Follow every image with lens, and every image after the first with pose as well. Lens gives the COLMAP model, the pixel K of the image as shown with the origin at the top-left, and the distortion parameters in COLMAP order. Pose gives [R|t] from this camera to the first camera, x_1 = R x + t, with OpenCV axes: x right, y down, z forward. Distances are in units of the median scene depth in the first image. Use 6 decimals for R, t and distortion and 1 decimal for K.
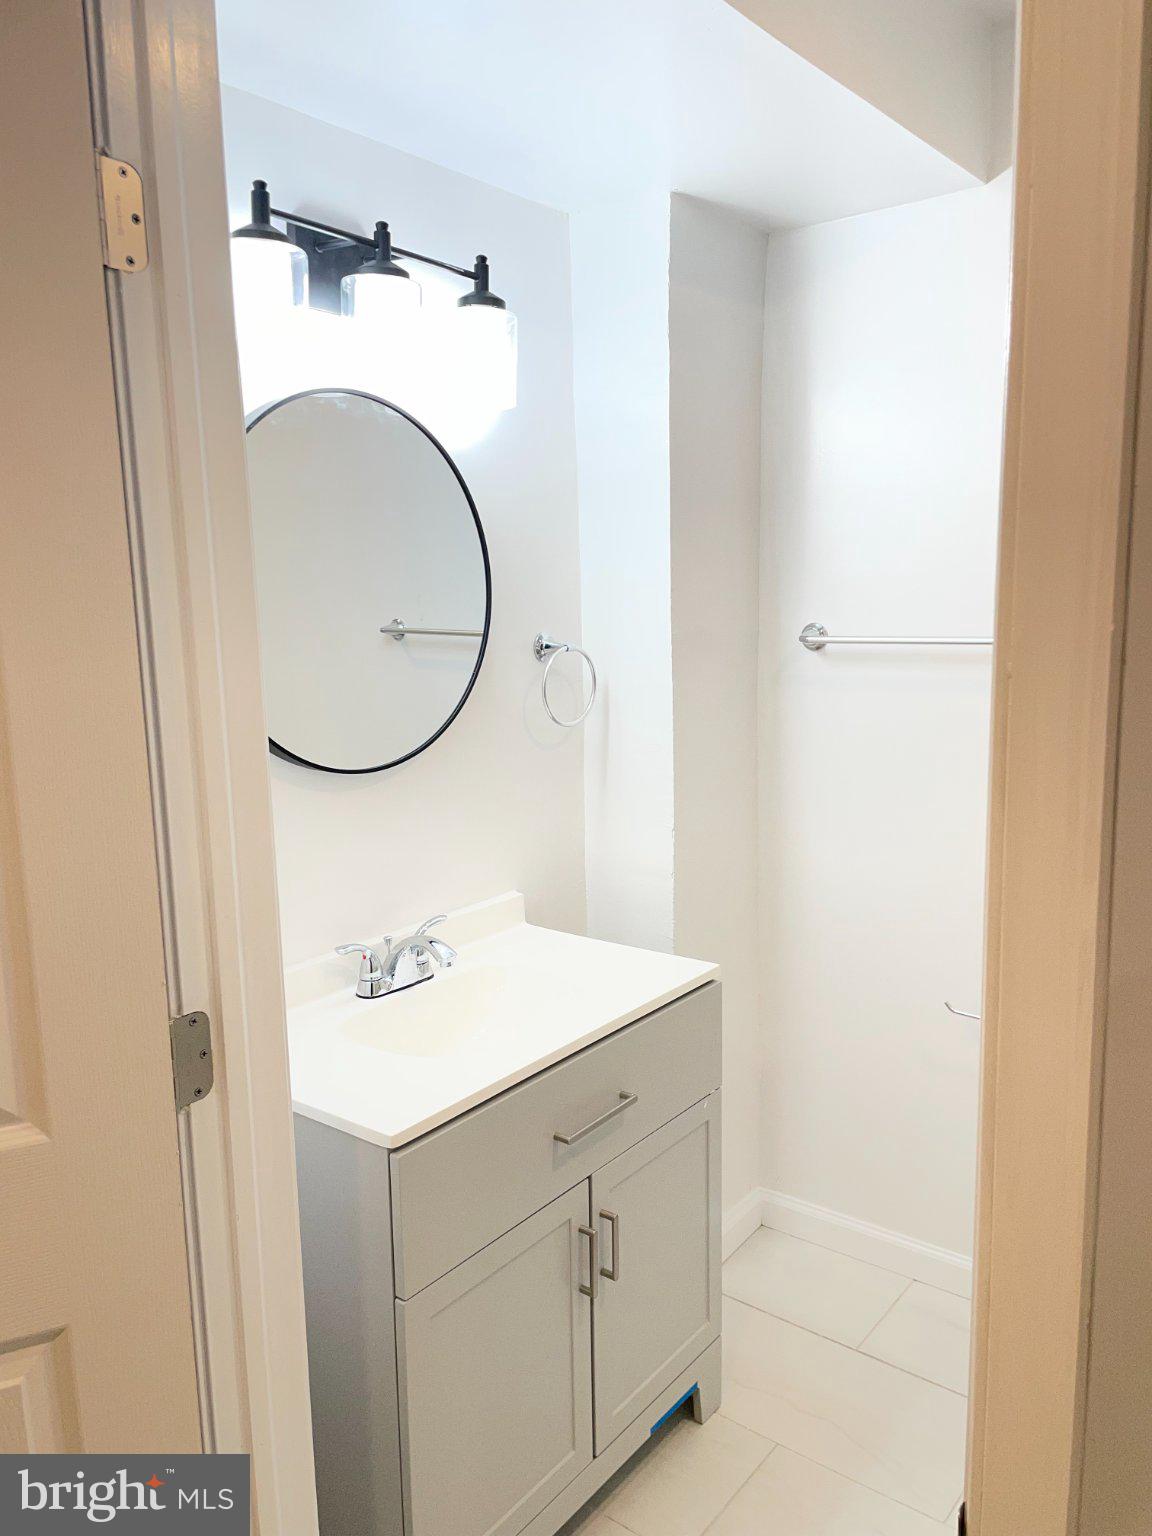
lens RADIAL K [[1152.0, 0, 576.0], [0, 1152.0, 768.0], [0, 0, 1]] dist [0.068712, -0.085137]
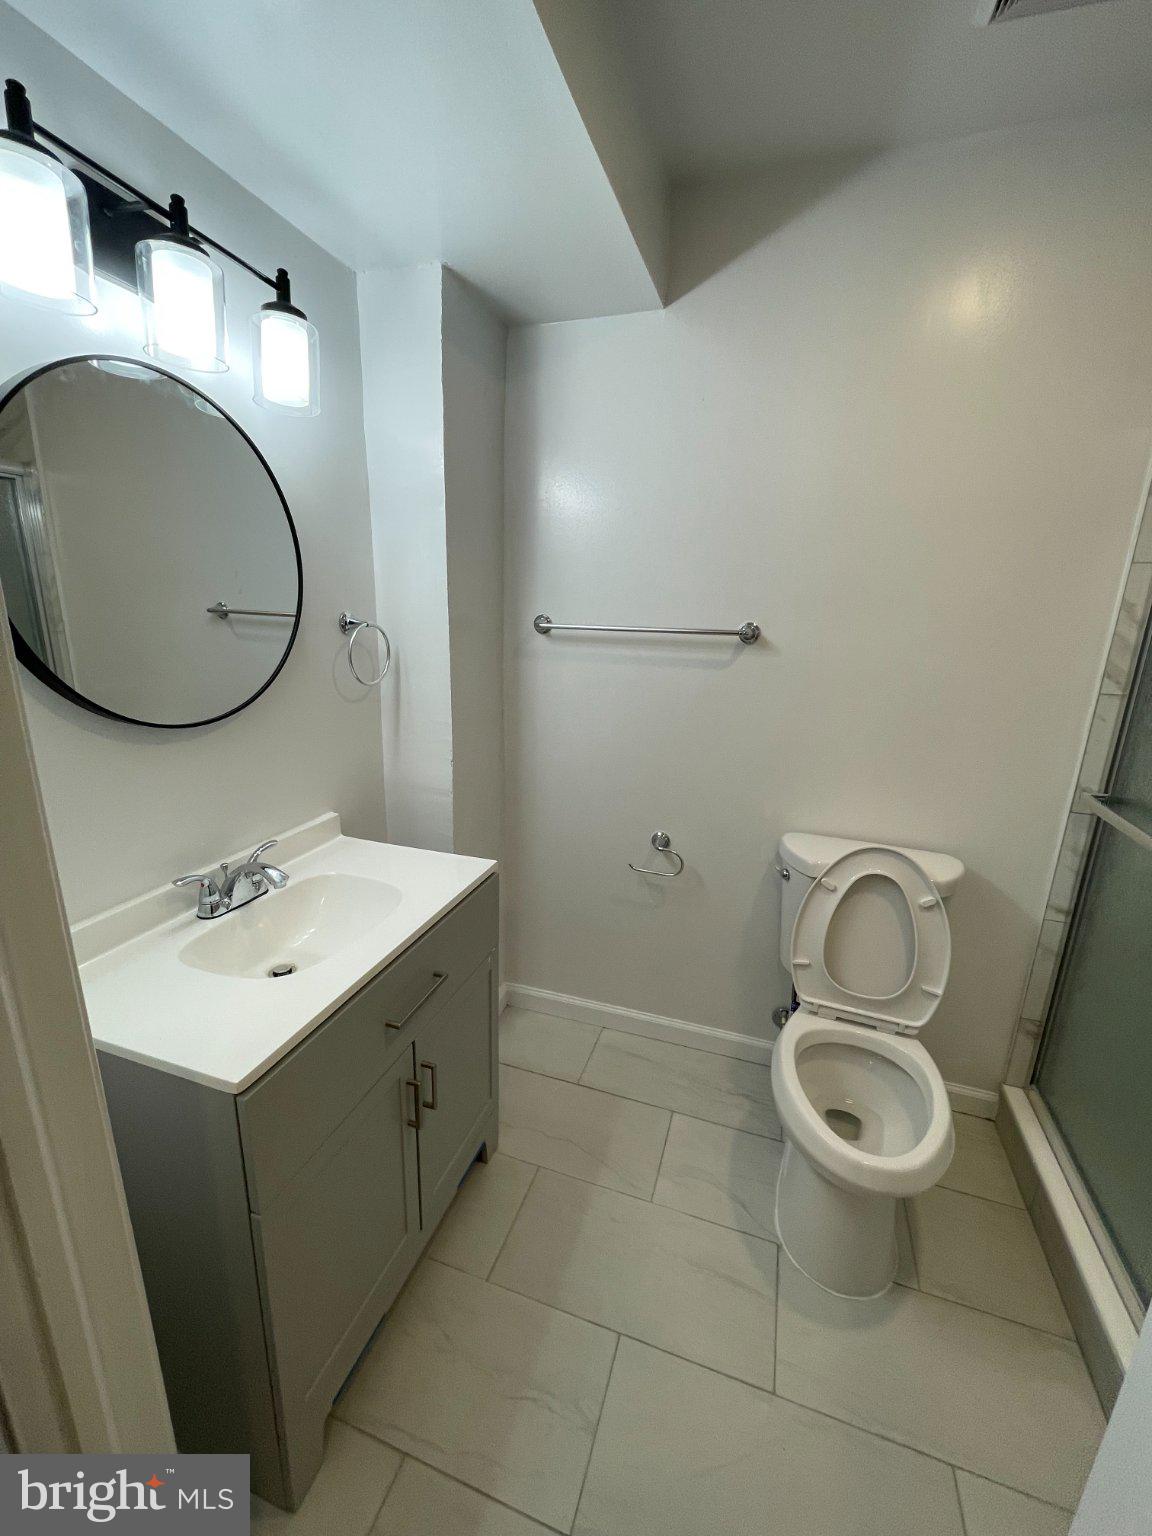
lens RADIAL K [[626.8, 0, 572.7], [0, 626.8, 763.0], [0, 0, 1]] dist [-0.011940, 0.000932]
pose [[0.942849, -0.041941, 0.330570, -0.033297], [0.014932, 0.996369, 0.083823, -0.005691], [-0.332885, -0.074096, 0.940052, 0.289352]]
